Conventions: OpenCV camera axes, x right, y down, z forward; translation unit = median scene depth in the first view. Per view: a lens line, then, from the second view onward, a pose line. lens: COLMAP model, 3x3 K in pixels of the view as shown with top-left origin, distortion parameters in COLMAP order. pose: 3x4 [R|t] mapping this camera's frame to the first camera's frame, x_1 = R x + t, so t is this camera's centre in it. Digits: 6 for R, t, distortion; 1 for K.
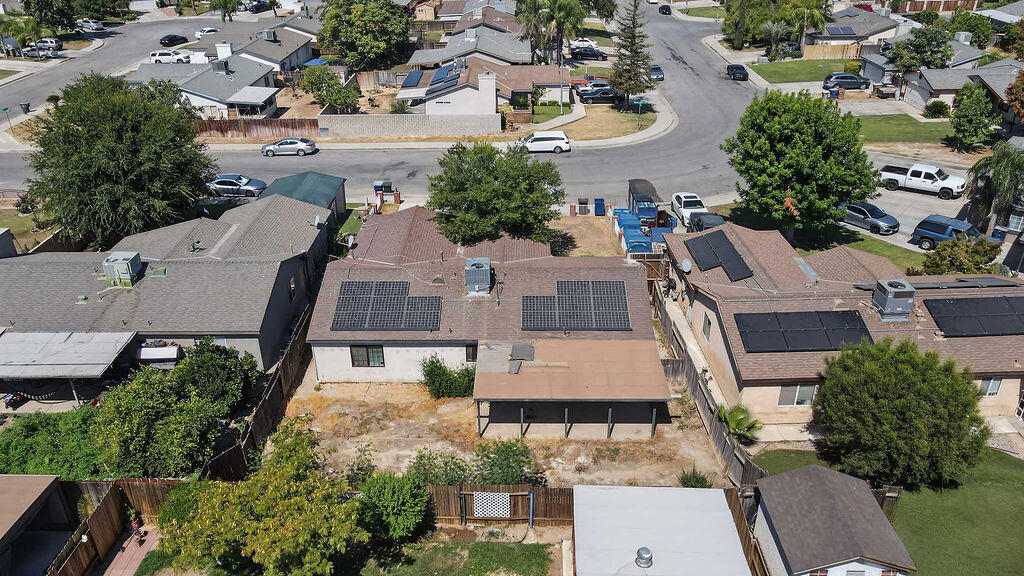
lens RADIAL K [[749.5, 0, 512.0], [0, 749.5, 288.0], [0, 0, 1]] dist [0.001545, 0.044028]
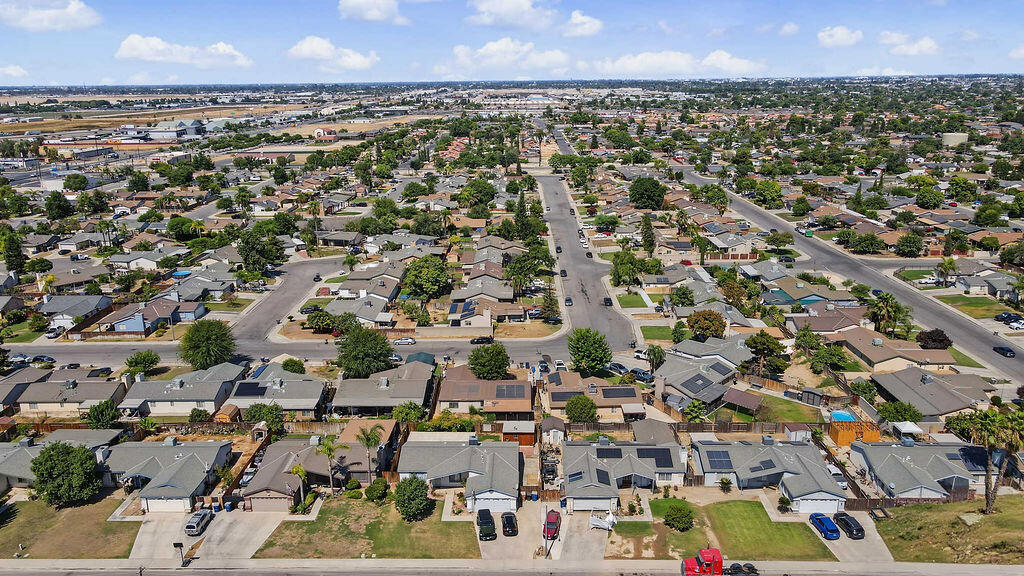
lens RADIAL K [[749.5, 0, 512.0], [0, 749.5, 288.0], [0, 0, 1]] dist [0.001545, 0.044028]
pose [[0.999997, 0.001331, 0.001819, 0.059345], [-0.000906, 0.976310, -0.216376, 0.228108], [-0.002064, 0.216374, 0.976308, -1.897588]]
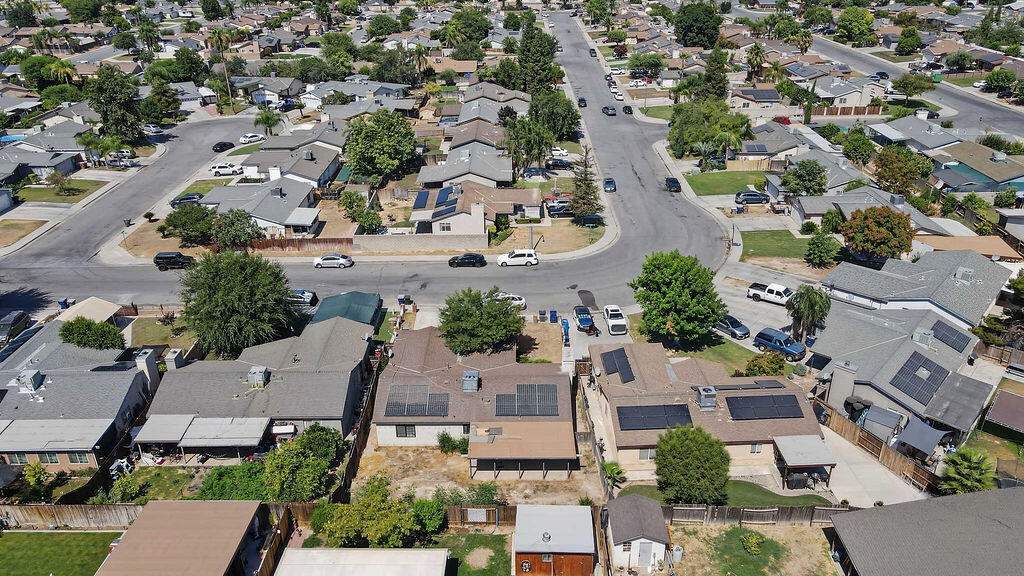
lens RADIAL K [[749.5, 0, 512.0], [0, 749.5, 288.0], [0, 0, 1]] dist [0.001545, 0.044028]
pose [[0.999965, -0.003503, 0.007619, 0.026570], [0.003782, 0.999312, -0.036904, -0.119508], [-0.007484, 0.036931, 0.999290, -0.506308]]
